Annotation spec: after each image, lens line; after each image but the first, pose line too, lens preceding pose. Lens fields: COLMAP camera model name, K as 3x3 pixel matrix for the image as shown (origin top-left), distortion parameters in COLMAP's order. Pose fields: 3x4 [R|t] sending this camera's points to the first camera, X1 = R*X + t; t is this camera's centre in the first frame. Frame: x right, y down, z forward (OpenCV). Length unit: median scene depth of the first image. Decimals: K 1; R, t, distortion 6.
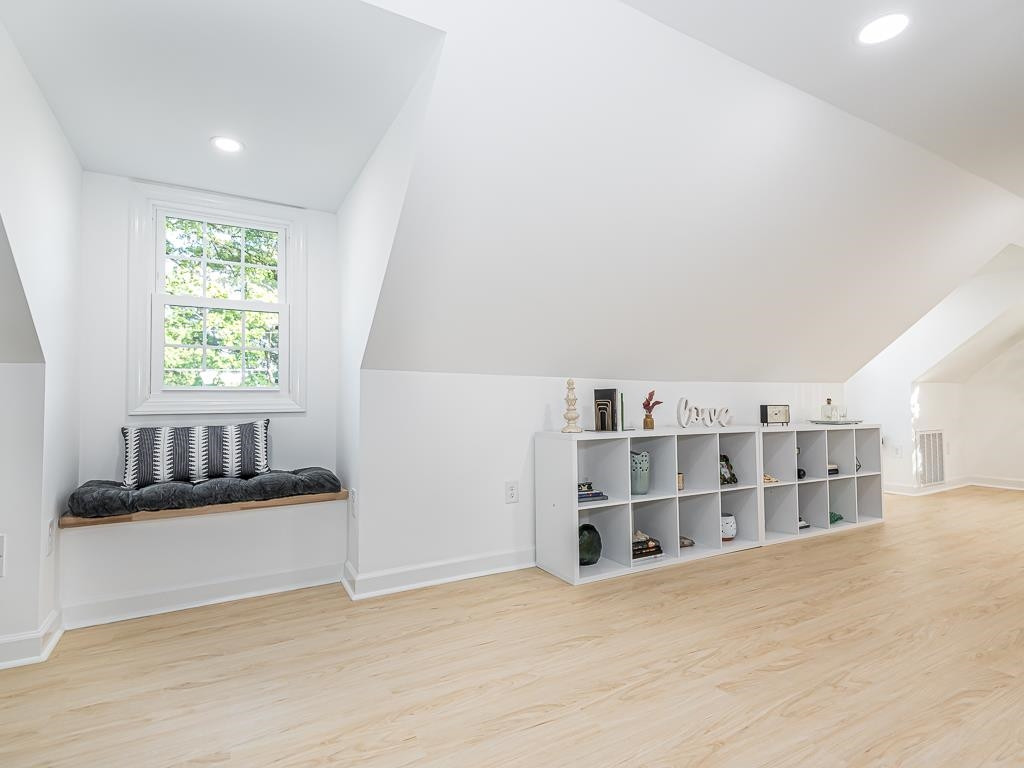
lens RADIAL K [[524.0, 0, 506.7], [0, 524.0, 384.5], [0, 0, 1]] dist [0.002966, -0.001745]
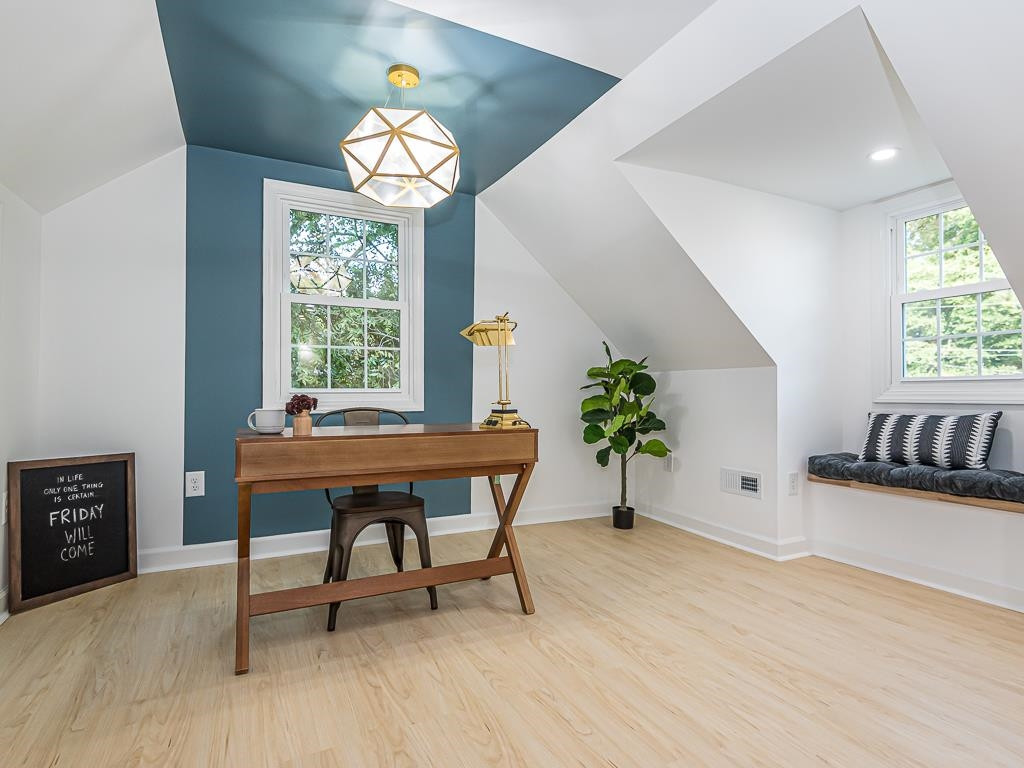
lens RADIAL K [[524.0, 0, 506.7], [0, 524.0, 384.5], [0, 0, 1]] dist [0.002966, -0.001745]
pose [[-0.044436, -0.001535, -0.999011, 0.579941], [0.038196, 0.999265, -0.003234, -0.012402], [0.998282, -0.038302, -0.044345, 0.246086]]
